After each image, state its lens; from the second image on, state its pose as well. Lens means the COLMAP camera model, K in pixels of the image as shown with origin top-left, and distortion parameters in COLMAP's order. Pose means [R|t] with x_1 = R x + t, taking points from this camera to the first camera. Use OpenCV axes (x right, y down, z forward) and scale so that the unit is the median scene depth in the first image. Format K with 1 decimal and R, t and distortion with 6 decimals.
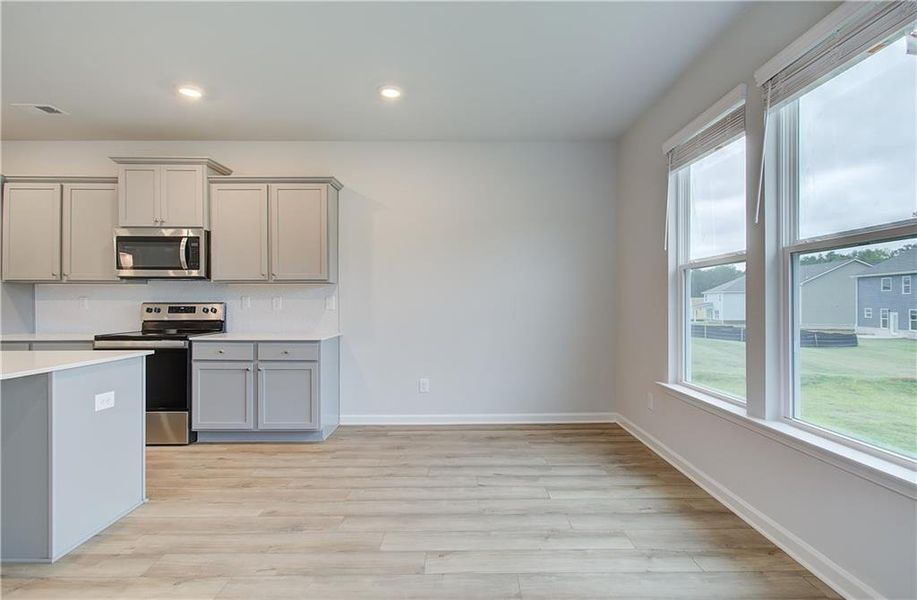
lens RADIAL K [[458.2, 0, 458.5], [0, 458.2, 300.0], [0, 0, 1]] dist [0.000250, 0.000179]
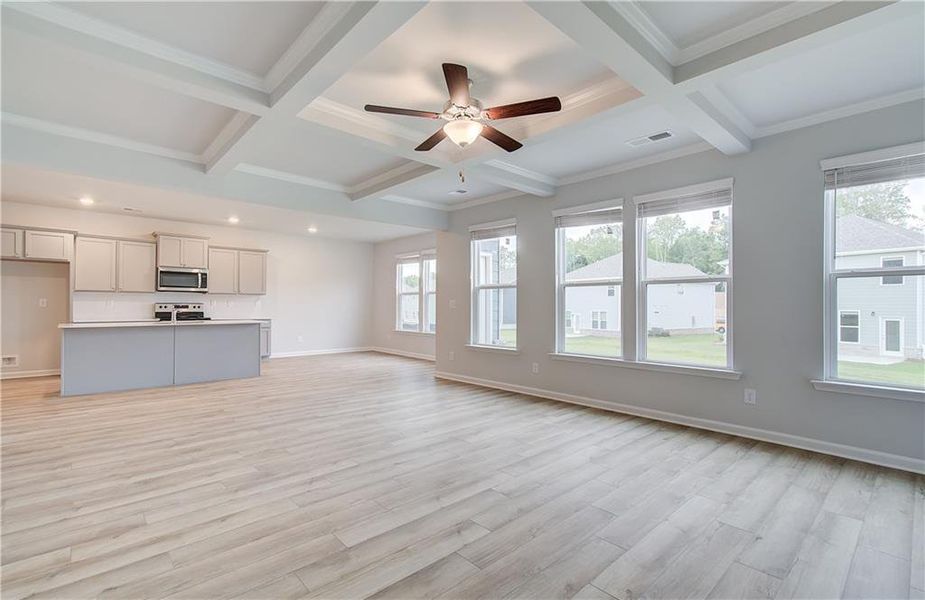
lens RADIAL K [[430.1, 0, 481.0], [0, 430.1, 304.4], [0, 0, 1]] dist [0.002655, 0.000539]
pose [[0.723972, 0.007817, 0.689785, -1.012655], [-0.008329, 0.999962, -0.002589, 0.005527], [-0.689779, -0.003871, 0.724009, -1.353795]]
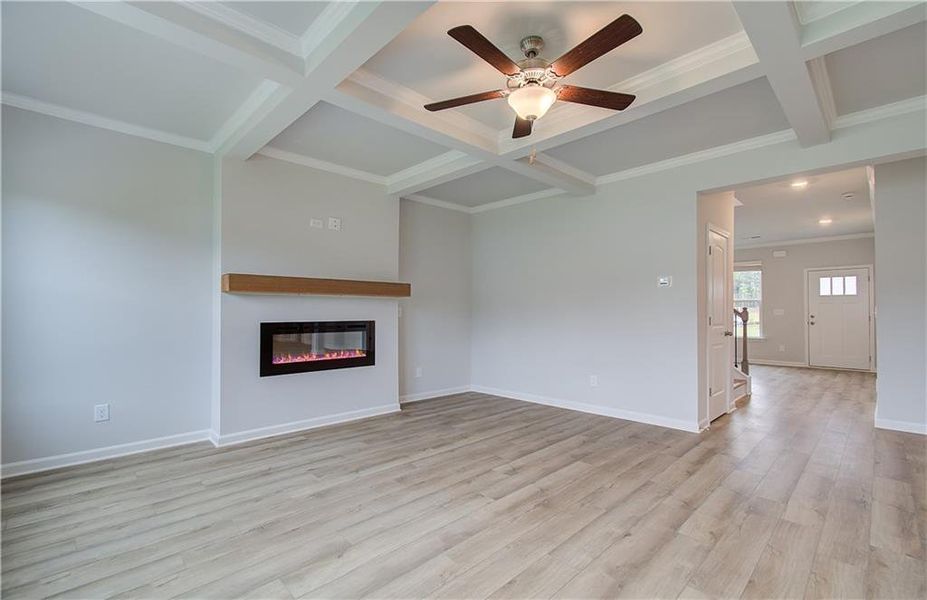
lens RADIAL K [[400.9, 0, 469.6], [0, 400.9, 304.6], [0, 0, 1]] dist [-0.002532, -0.000216]
pose [[-0.724764, -0.011144, -0.688907, -0.026048], [0.003790, 0.999790, -0.020160, 0.003022], [0.688986, -0.017223, -0.724570, -0.401280]]
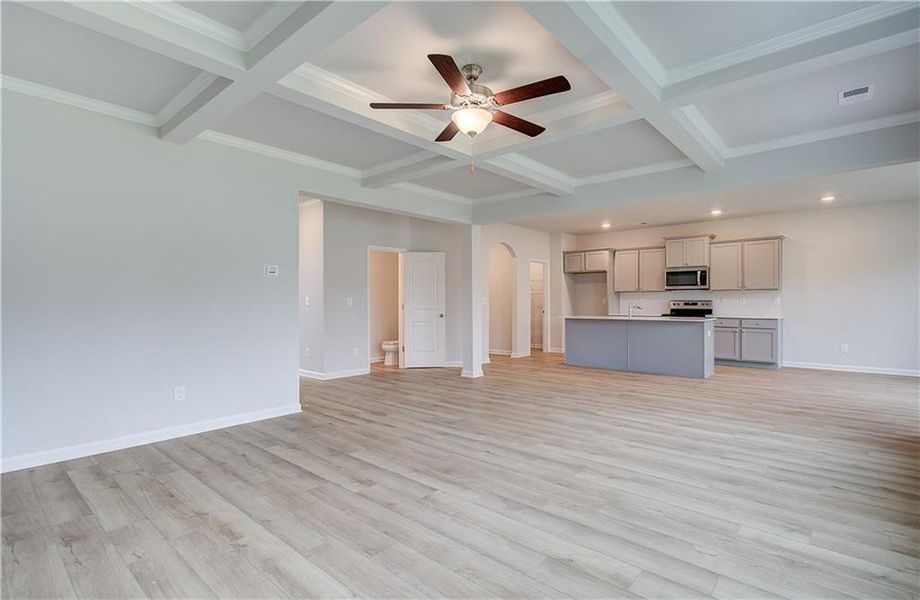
lens RADIAL K [[449.0, 0, 445.7], [0, 449.0, 294.6], [0, 0, 1]] dist [-0.001036, 0.000334]
pose [[0.725702, -0.012232, -0.687900, -0.000450], [0.003203, 0.999891, -0.014401, 0.004952], [0.688001, 0.008248, 0.725662, -1.367293]]
